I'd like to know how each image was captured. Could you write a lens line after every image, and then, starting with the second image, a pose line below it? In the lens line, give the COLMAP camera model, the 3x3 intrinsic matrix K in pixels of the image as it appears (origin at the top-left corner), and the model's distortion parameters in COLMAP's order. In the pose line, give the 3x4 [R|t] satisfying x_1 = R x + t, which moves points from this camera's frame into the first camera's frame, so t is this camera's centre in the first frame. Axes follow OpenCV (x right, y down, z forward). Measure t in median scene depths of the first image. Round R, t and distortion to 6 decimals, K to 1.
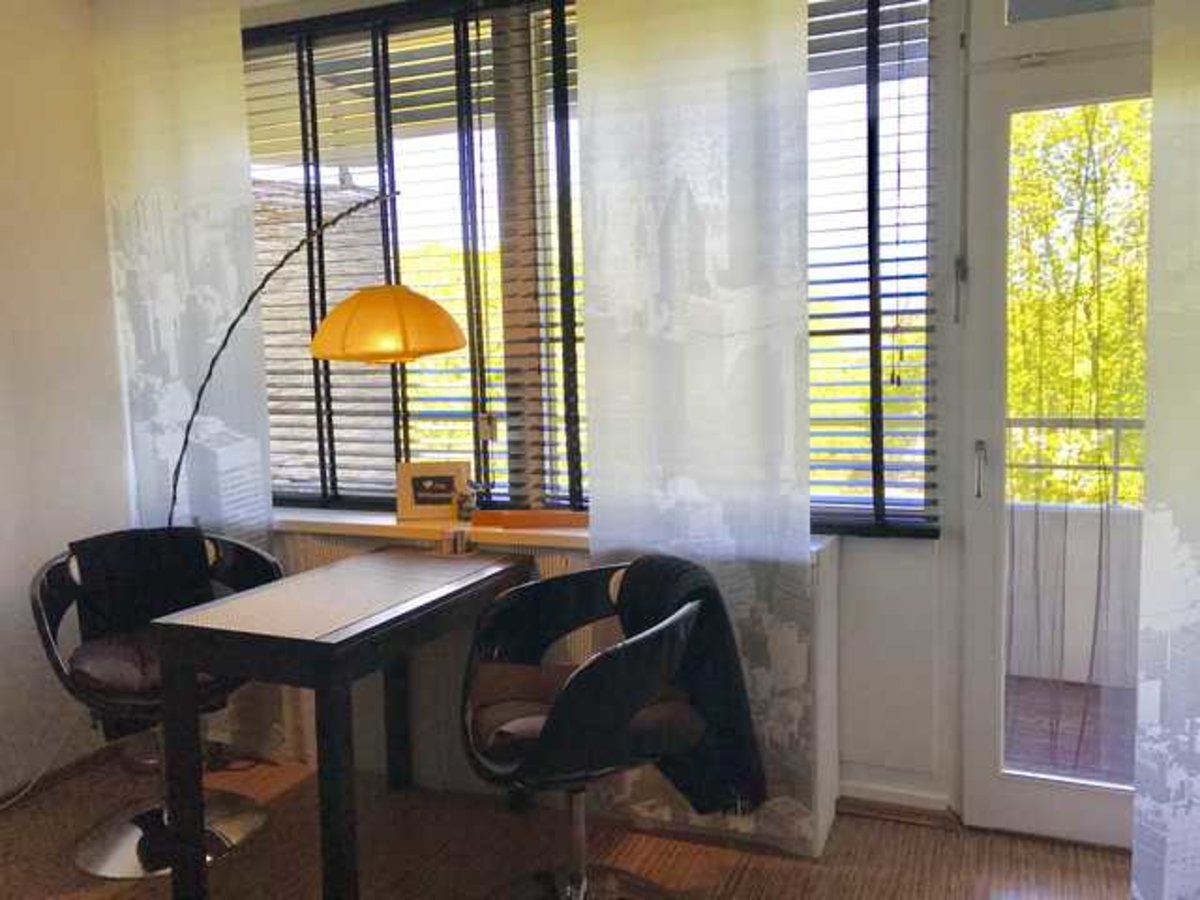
lens RADIAL K [[976.1, 0, 600.0], [0, 976.1, 450.0], [0, 0, 1]] dist [0.026946, -0.006736]
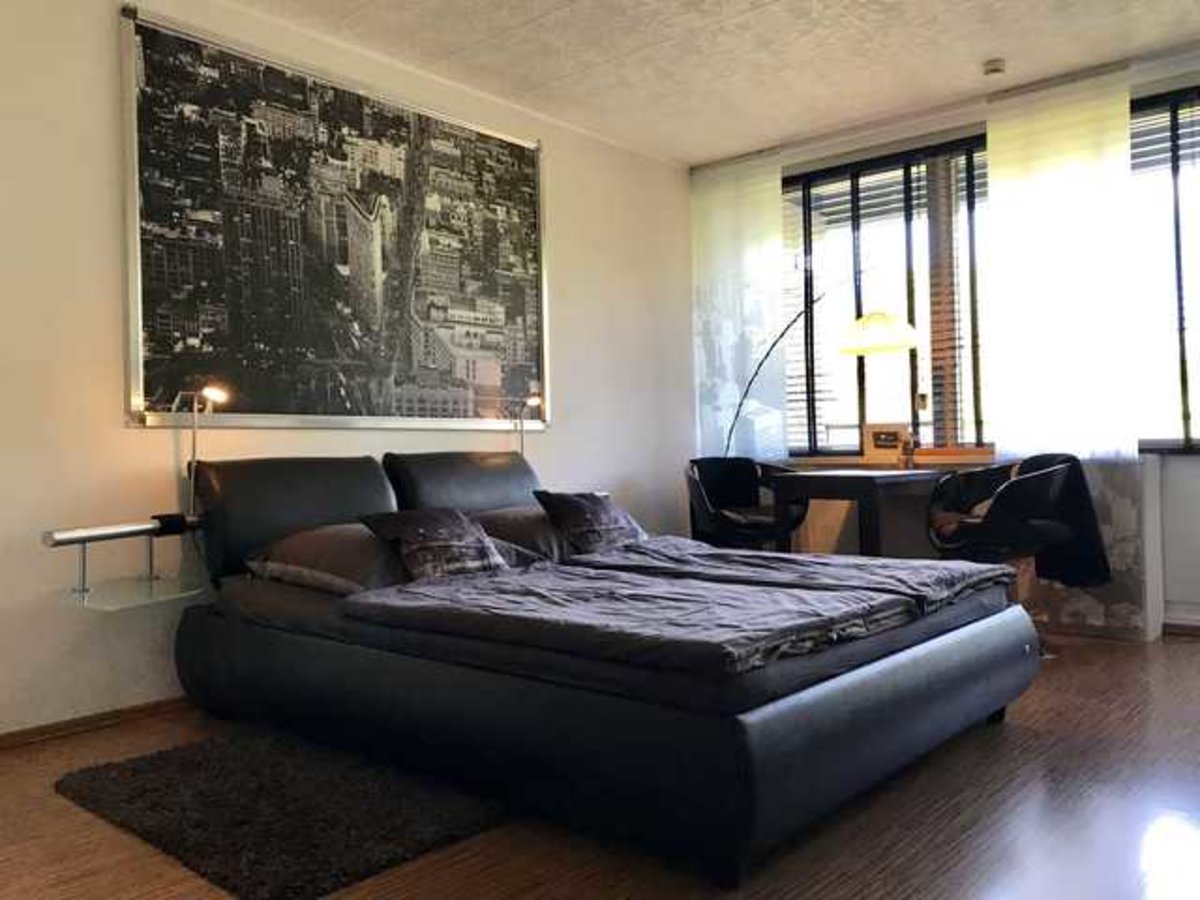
lens RADIAL K [[976.1, 0, 600.0], [0, 976.1, 450.0], [0, 0, 1]] dist [0.026946, -0.006736]
pose [[0.948112, 0.001370, -0.317933, -0.102940], [-0.029215, 0.996135, -0.082829, 0.210245], [0.316591, 0.087819, 0.944488, -0.727545]]
